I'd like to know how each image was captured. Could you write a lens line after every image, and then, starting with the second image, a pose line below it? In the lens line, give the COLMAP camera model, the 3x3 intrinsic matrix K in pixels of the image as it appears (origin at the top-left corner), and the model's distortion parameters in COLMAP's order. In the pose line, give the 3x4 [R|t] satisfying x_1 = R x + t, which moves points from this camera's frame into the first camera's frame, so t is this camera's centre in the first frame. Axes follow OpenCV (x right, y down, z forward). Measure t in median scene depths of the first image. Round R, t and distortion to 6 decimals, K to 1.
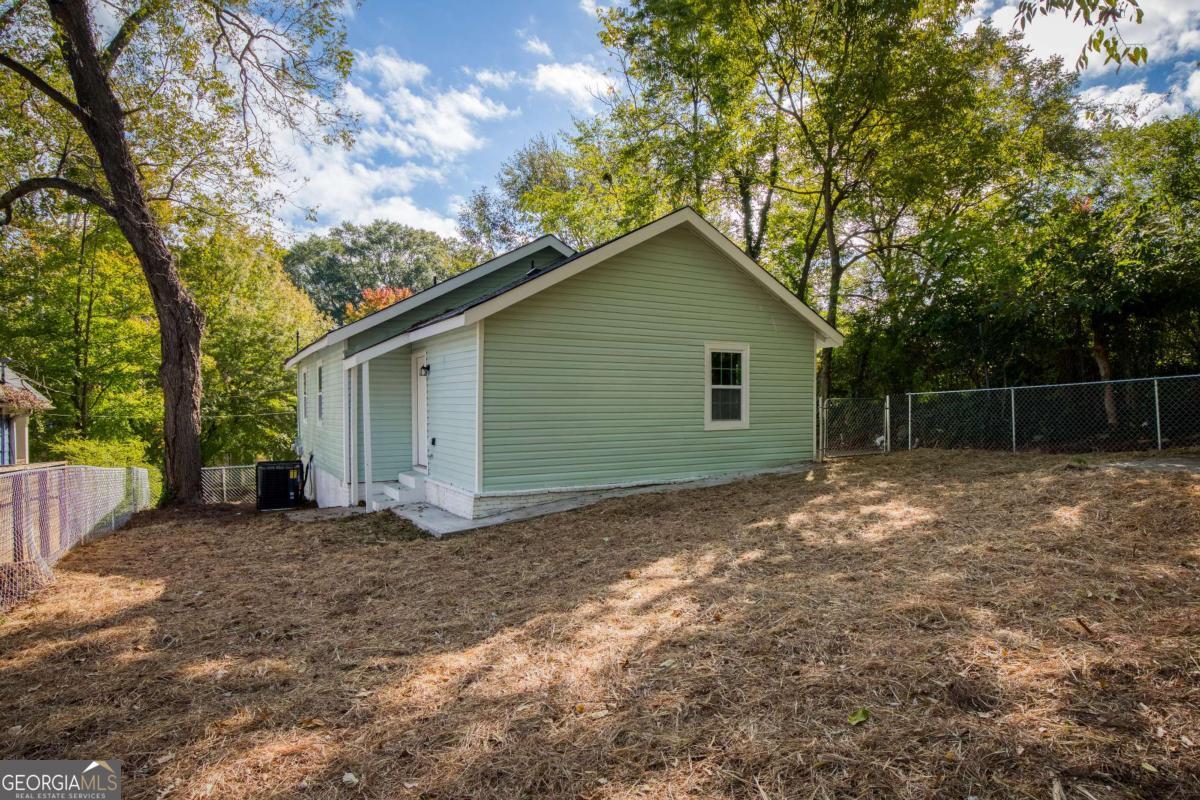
lens RADIAL K [[652.4, 0, 601.0], [0, 652.4, 422.5], [0, 0, 1]] dist [-0.025040, -0.001207]
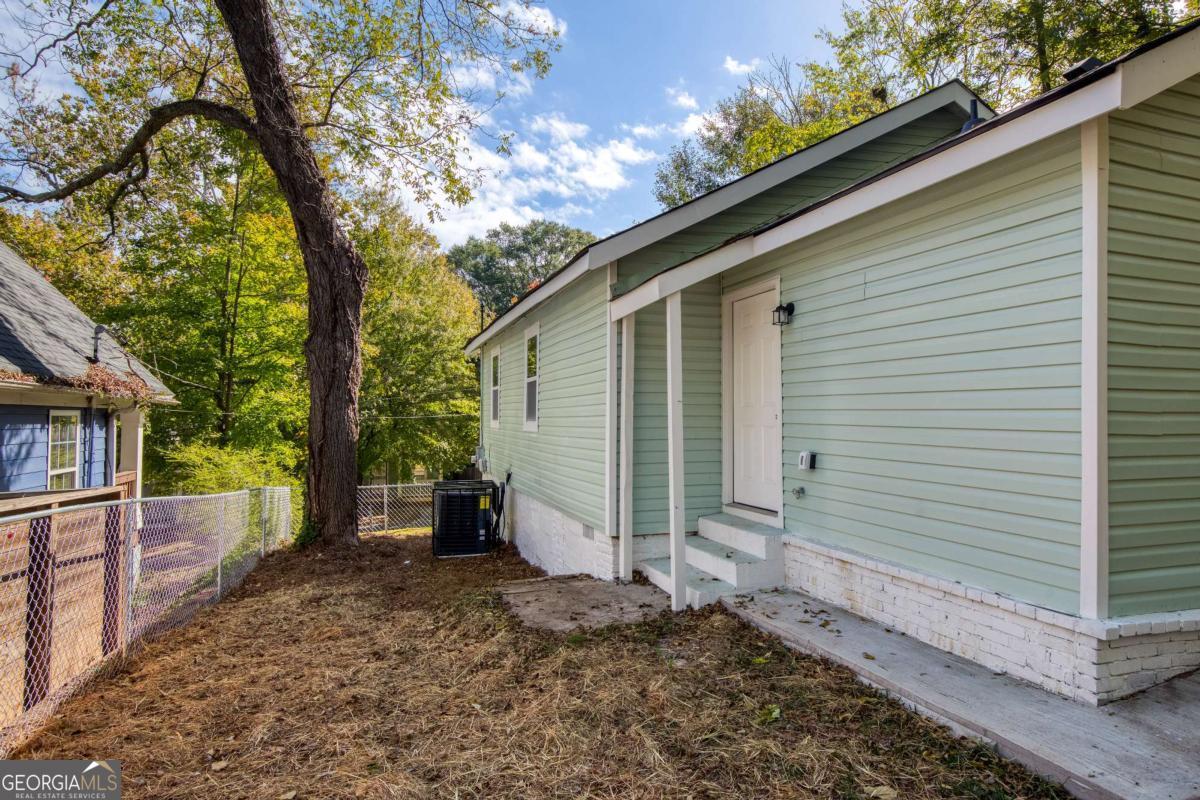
lens RADIAL K [[649.3, 0, 600.0], [0, 649.3, 400.0], [0, 0, 1]] dist [0.000653, 0.000153]
pose [[0.979863, 0.001107, -0.199666, -0.171036], [-0.011637, 0.998602, -0.051571, 0.006036], [0.199329, 0.052856, 0.978506, 0.278166]]
